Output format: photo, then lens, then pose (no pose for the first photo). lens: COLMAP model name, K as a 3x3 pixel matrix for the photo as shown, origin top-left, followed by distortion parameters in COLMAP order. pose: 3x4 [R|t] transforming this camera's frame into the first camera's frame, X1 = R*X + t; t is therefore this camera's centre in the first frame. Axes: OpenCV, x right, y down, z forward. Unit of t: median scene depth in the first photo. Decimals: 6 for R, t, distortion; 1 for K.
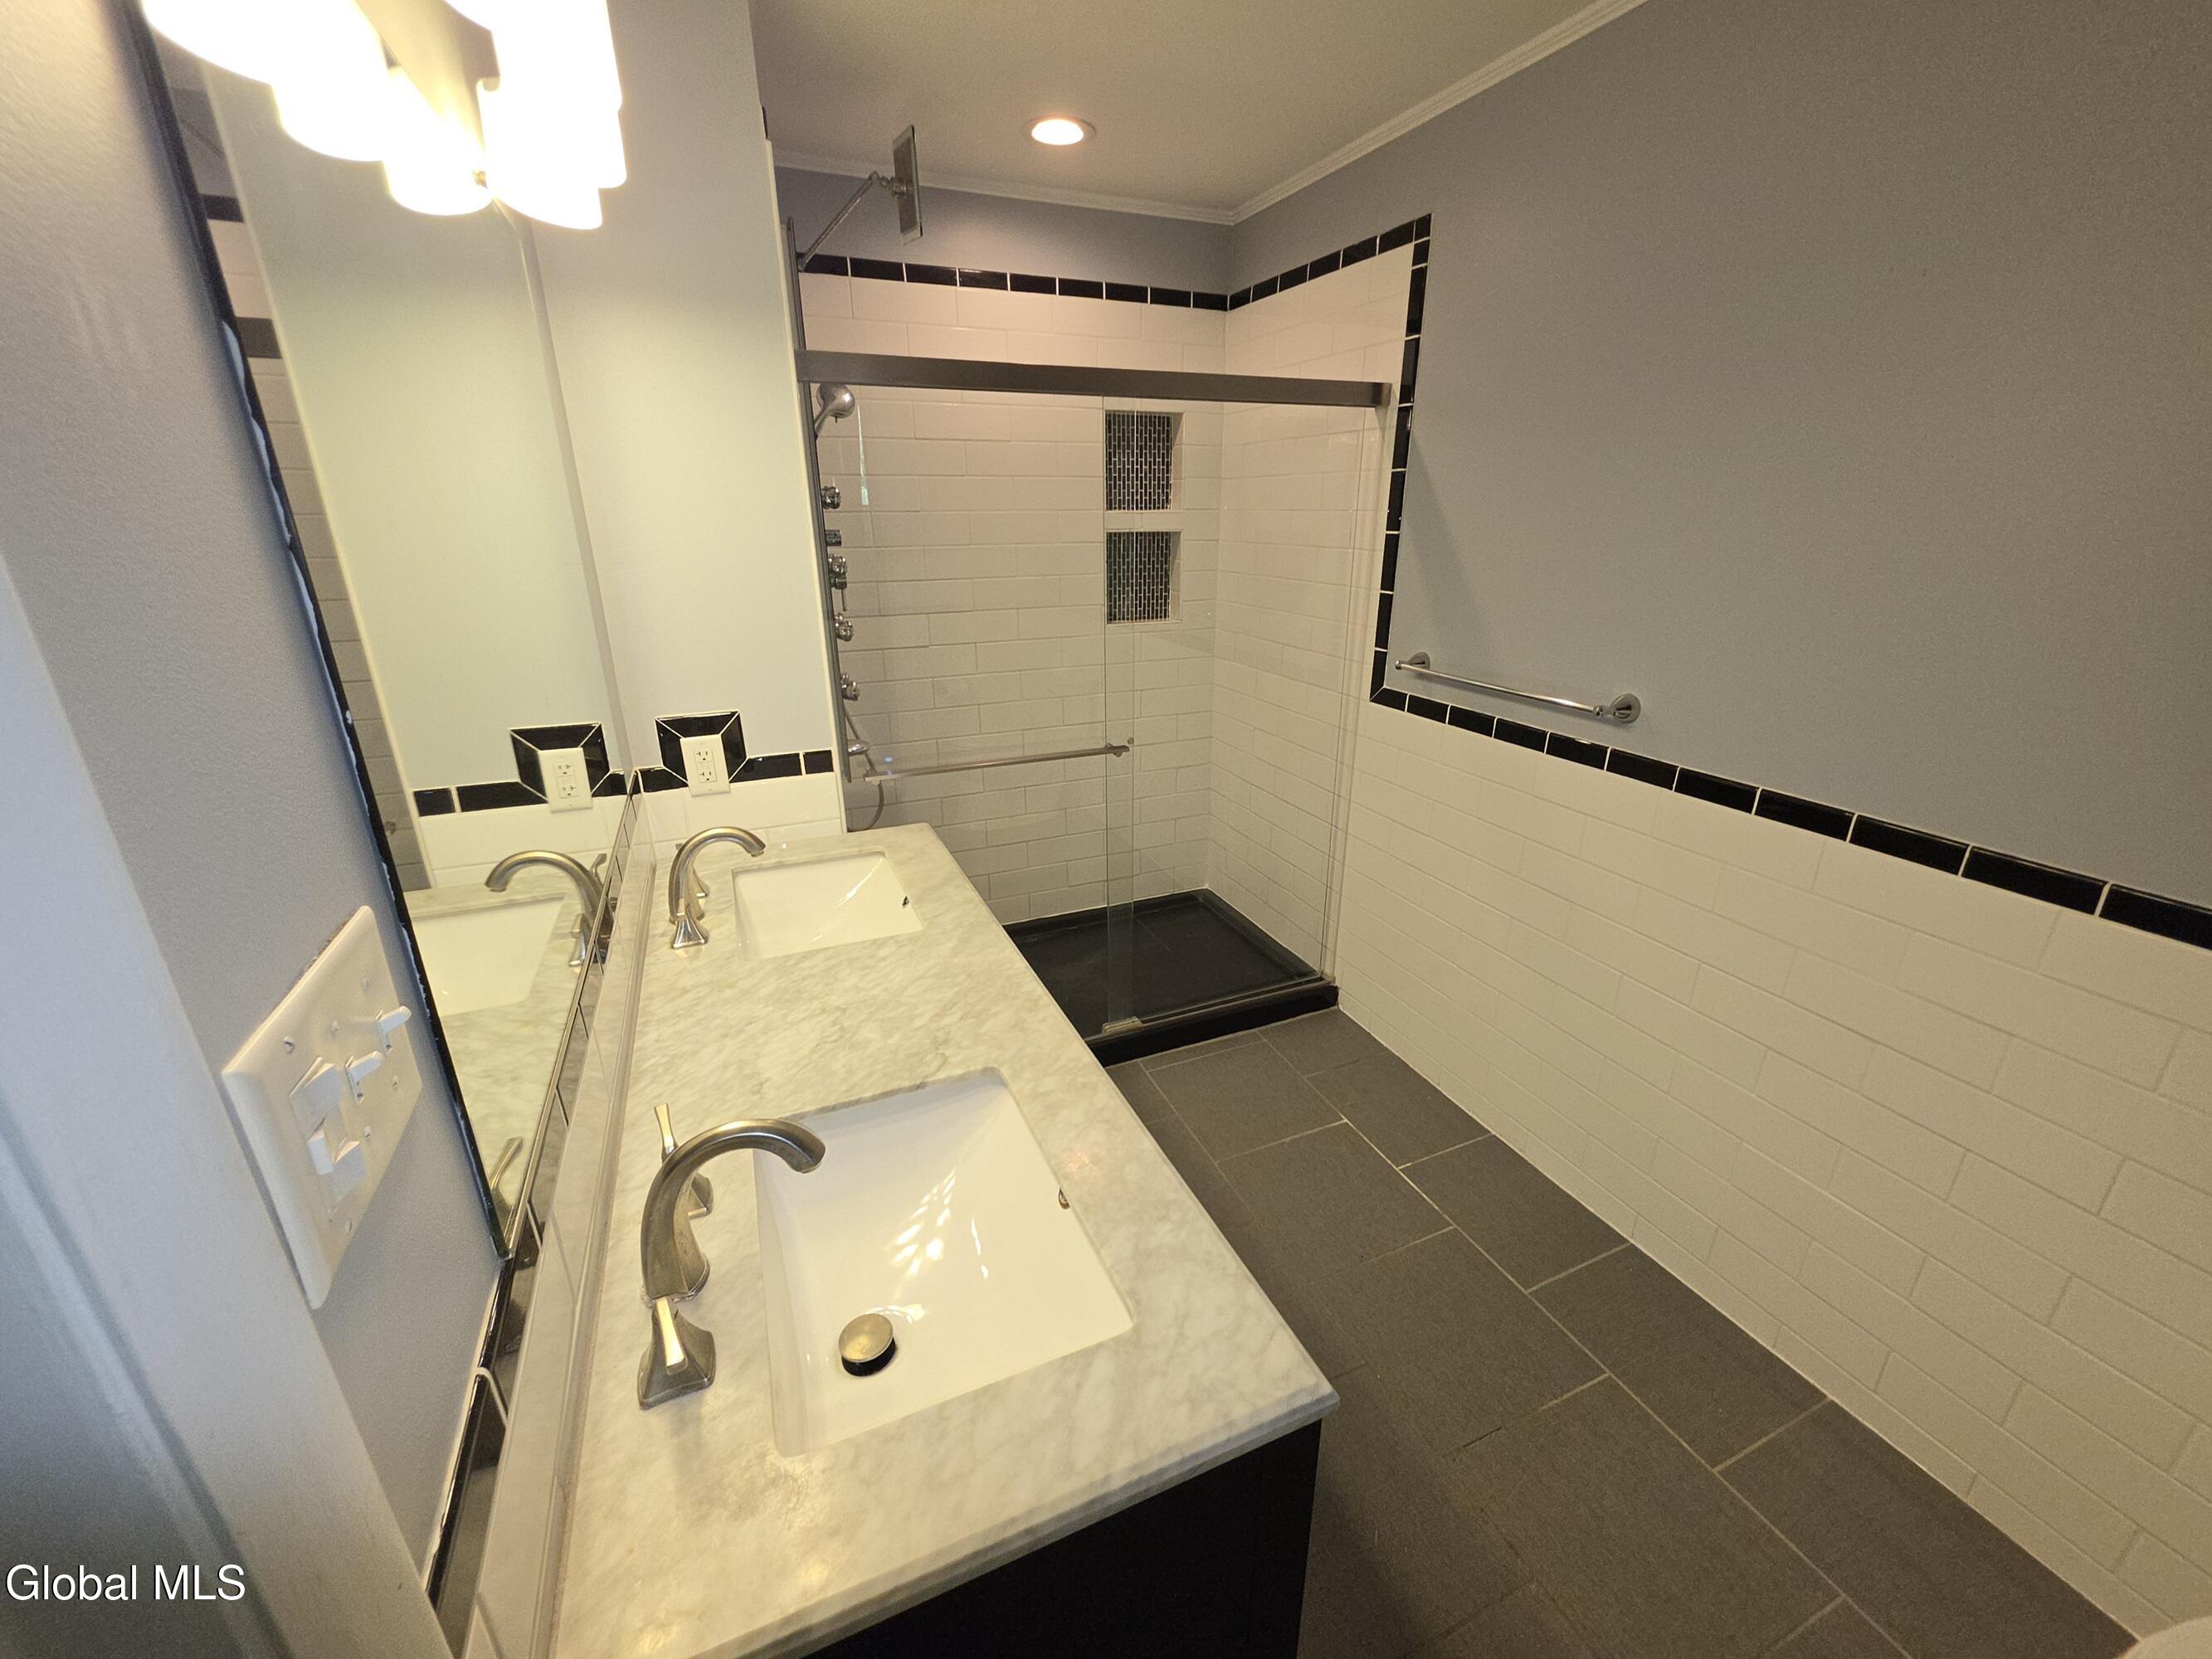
lens RADIAL K [[890.7, 0, 1115.9], [0, 890.7, 821.8], [0, 0, 1]] dist [-0.003869, 0.000175]
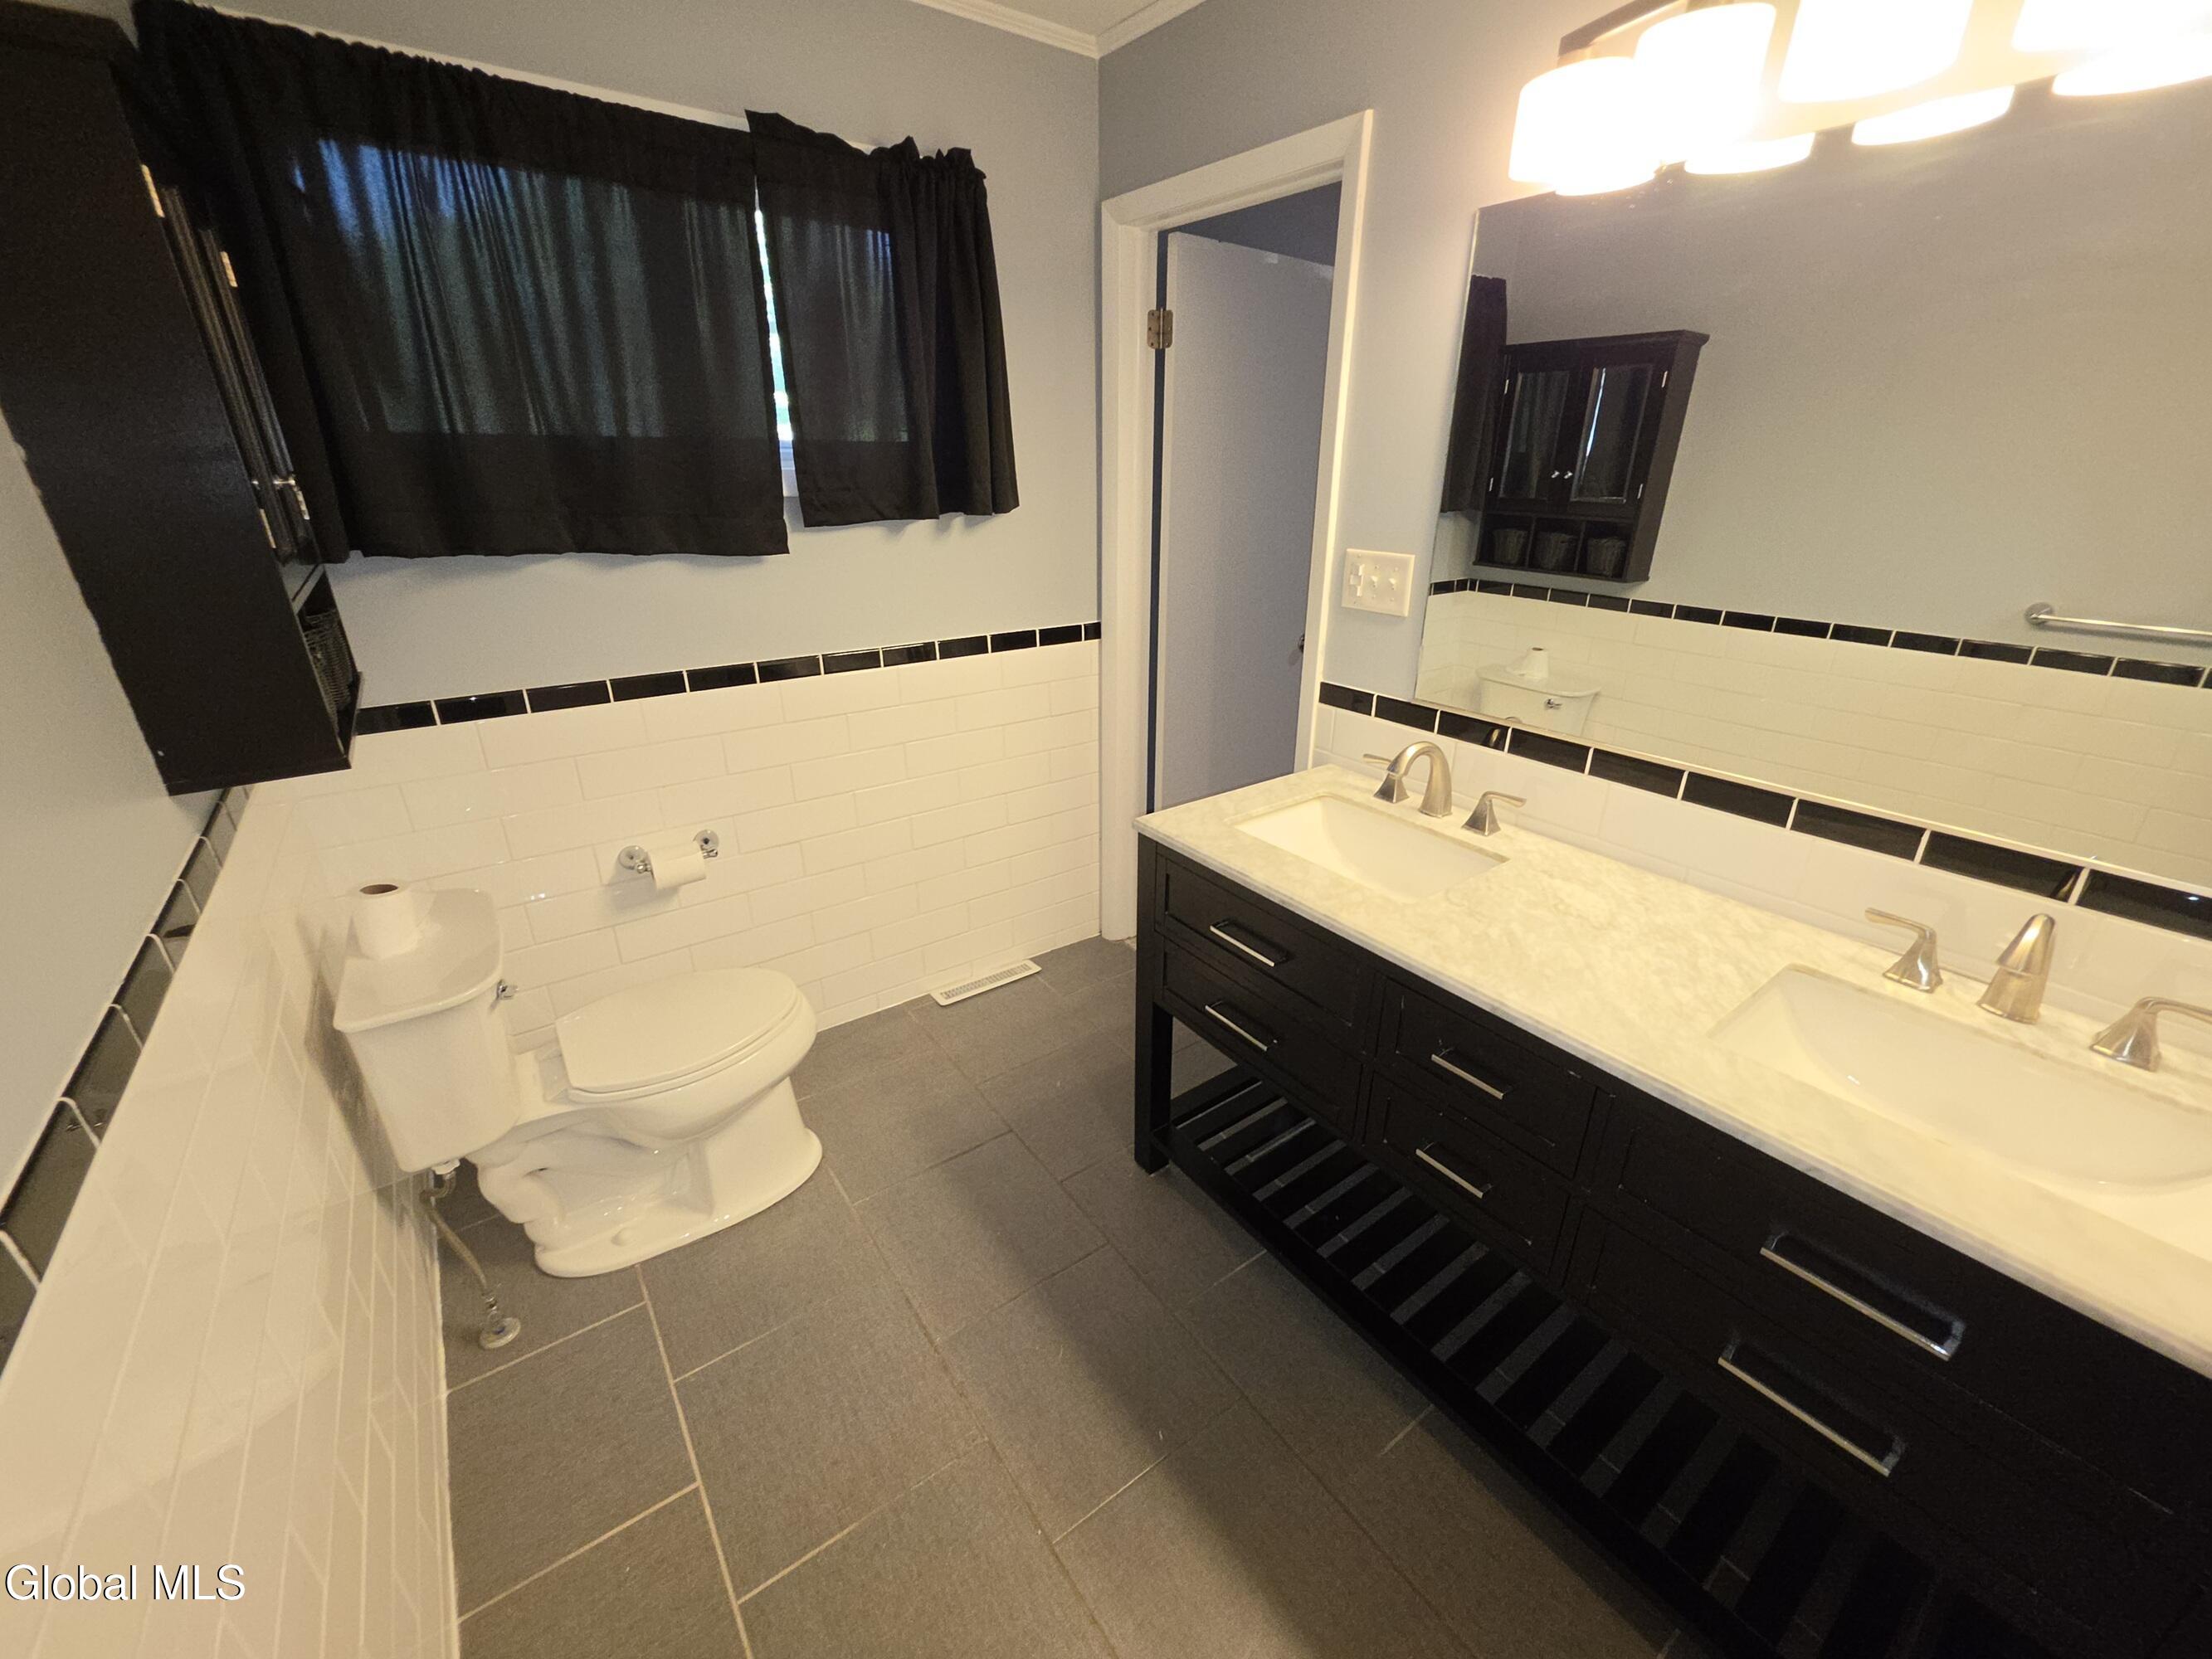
lens RADIAL K [[890.7, 0, 1115.9], [0, 890.7, 821.8], [0, 0, 1]] dist [-0.003869, 0.000175]
pose [[-0.972570, 0.086901, -0.215768, 0.255953], [-0.079964, 0.746154, 0.660954, -0.294101], [0.218433, 0.660078, -0.718738, 0.859440]]
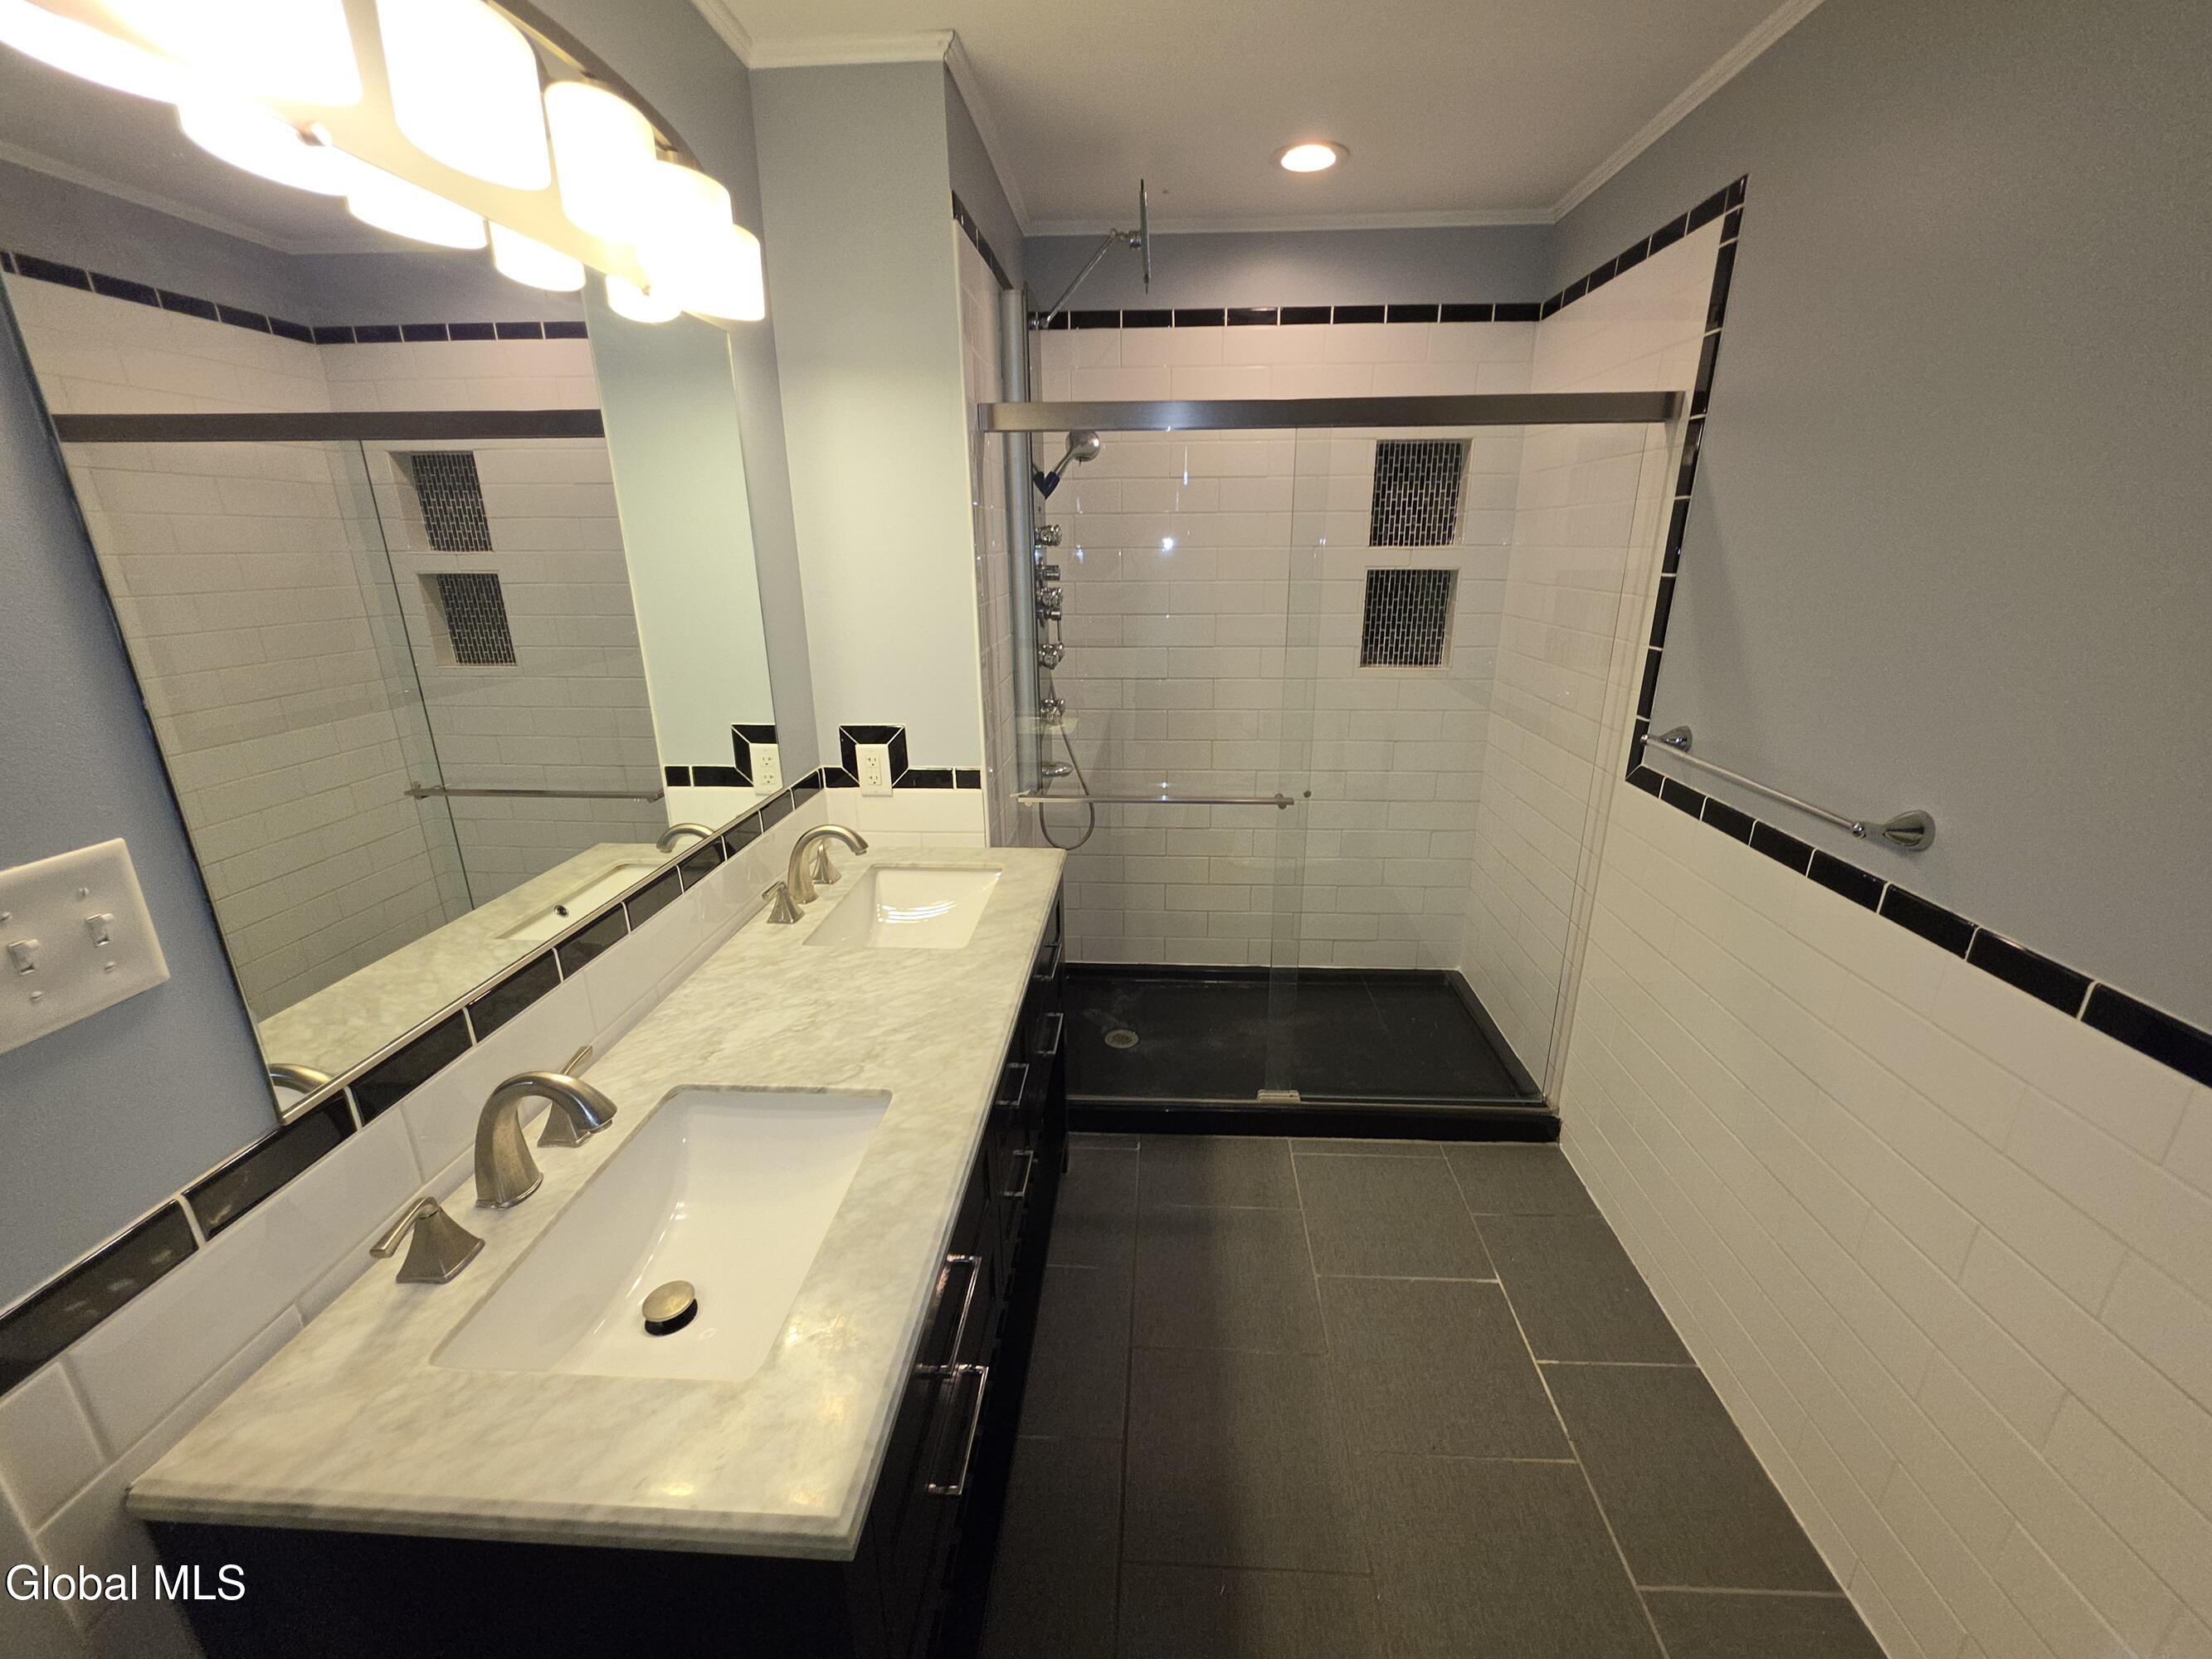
lens RADIAL K [[890.7, 0, 1115.9], [0, 890.7, 821.8], [0, 0, 1]] dist [-0.003869, 0.000175]
pose [[0.895334, 0.131807, -0.425445, 0.243640], [-0.145828, 0.989310, -0.000391, -0.033758], [0.420846, 0.062392, 0.904984, 0.083519]]
